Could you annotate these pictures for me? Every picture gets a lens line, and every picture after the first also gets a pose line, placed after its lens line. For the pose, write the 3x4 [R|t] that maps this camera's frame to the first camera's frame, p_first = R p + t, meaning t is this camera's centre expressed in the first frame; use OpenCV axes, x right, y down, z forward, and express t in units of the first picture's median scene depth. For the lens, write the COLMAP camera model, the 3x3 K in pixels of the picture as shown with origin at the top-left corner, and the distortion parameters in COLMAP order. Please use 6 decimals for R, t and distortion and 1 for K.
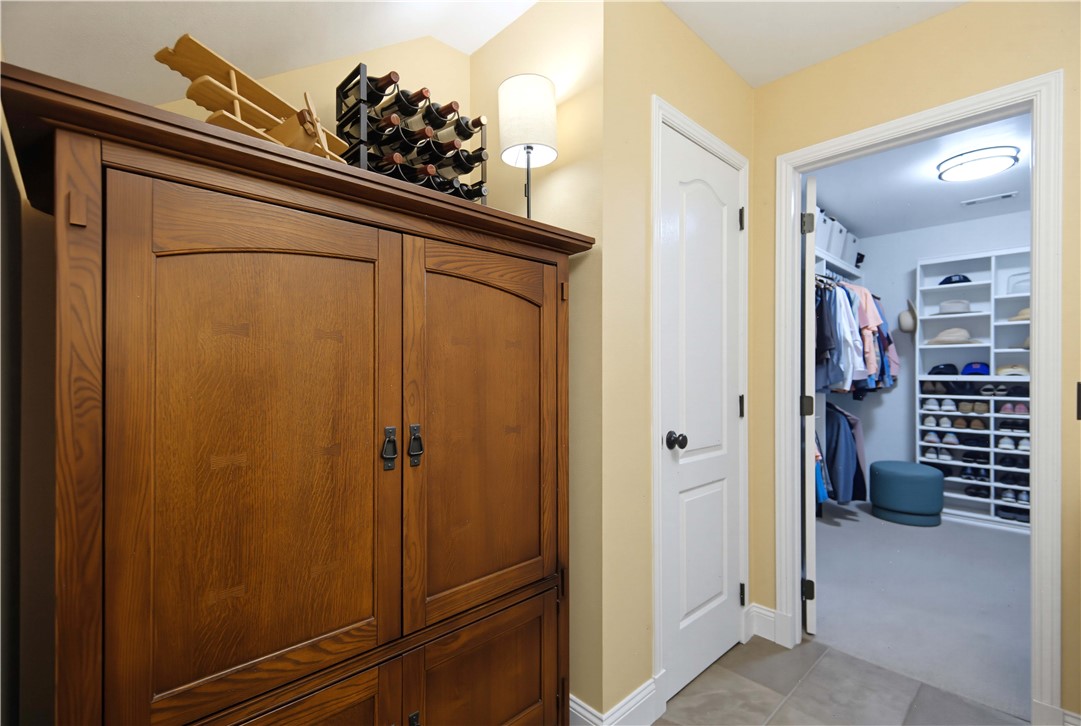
lens RADIAL K [[479.3, 0, 534.7], [0, 479.3, 371.4], [0, 0, 1]] dist [0.015539, -0.006529]
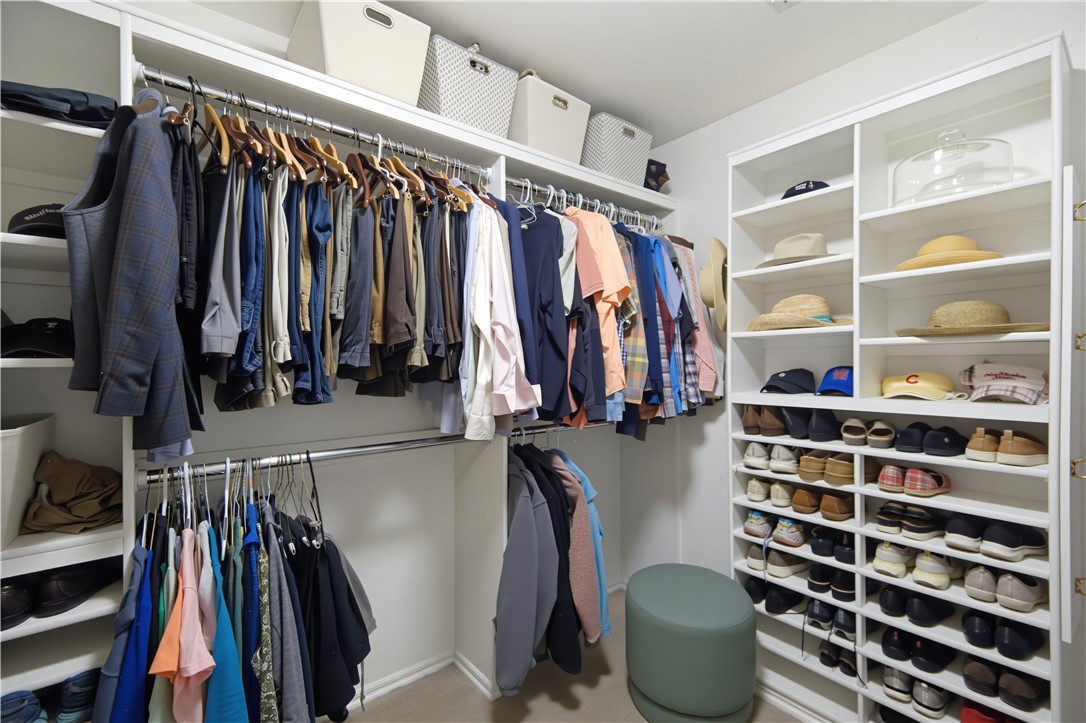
lens RADIAL K [[481.5, 0, 548.0], [0, 481.5, 361.0], [0, 0, 1]] dist [0.015539, -0.006529]
pose [[0.996514, -0.004730, -0.083286, 0.673110], [0.004137, 0.999965, -0.007289, -0.022308], [0.083318, 0.006919, 0.996499, 0.516614]]
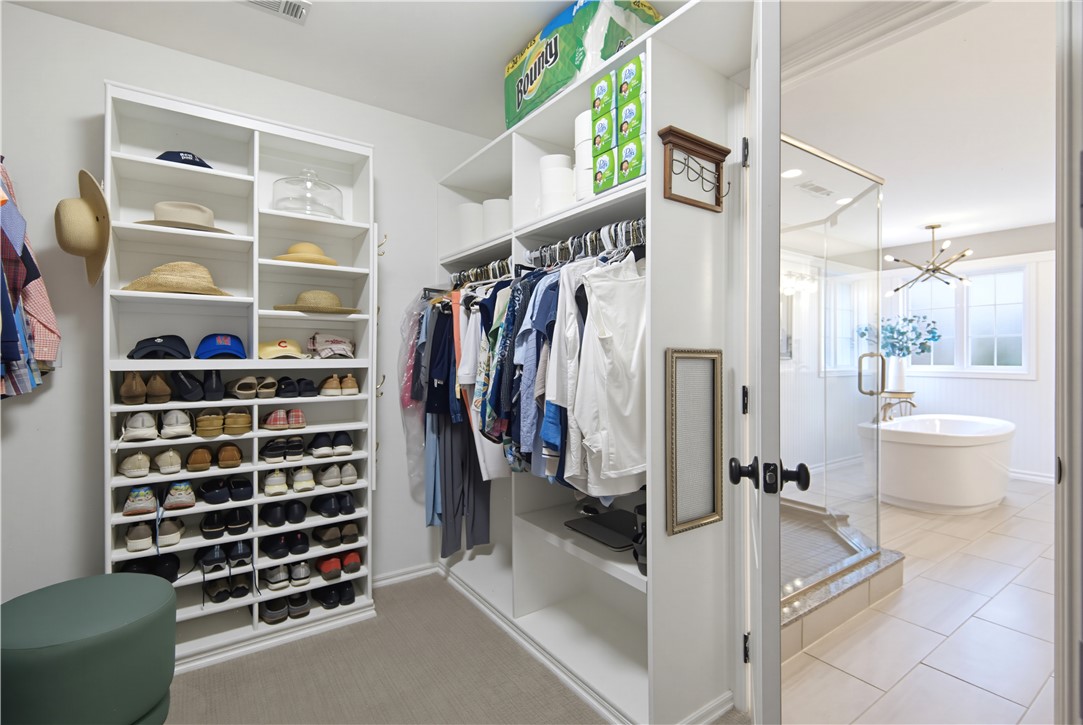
lens RADIAL K [[501.3, 0, 544.7], [0, 501.3, 355.0], [0, 0, 1]] dist [0.003458, -0.000331]
pose [[0.135320, 0.003357, 0.990796, 0.428225], [0.003555, 0.999986, -0.003874, 0.007228], [-0.990796, 0.004047, 0.135306, 0.587397]]
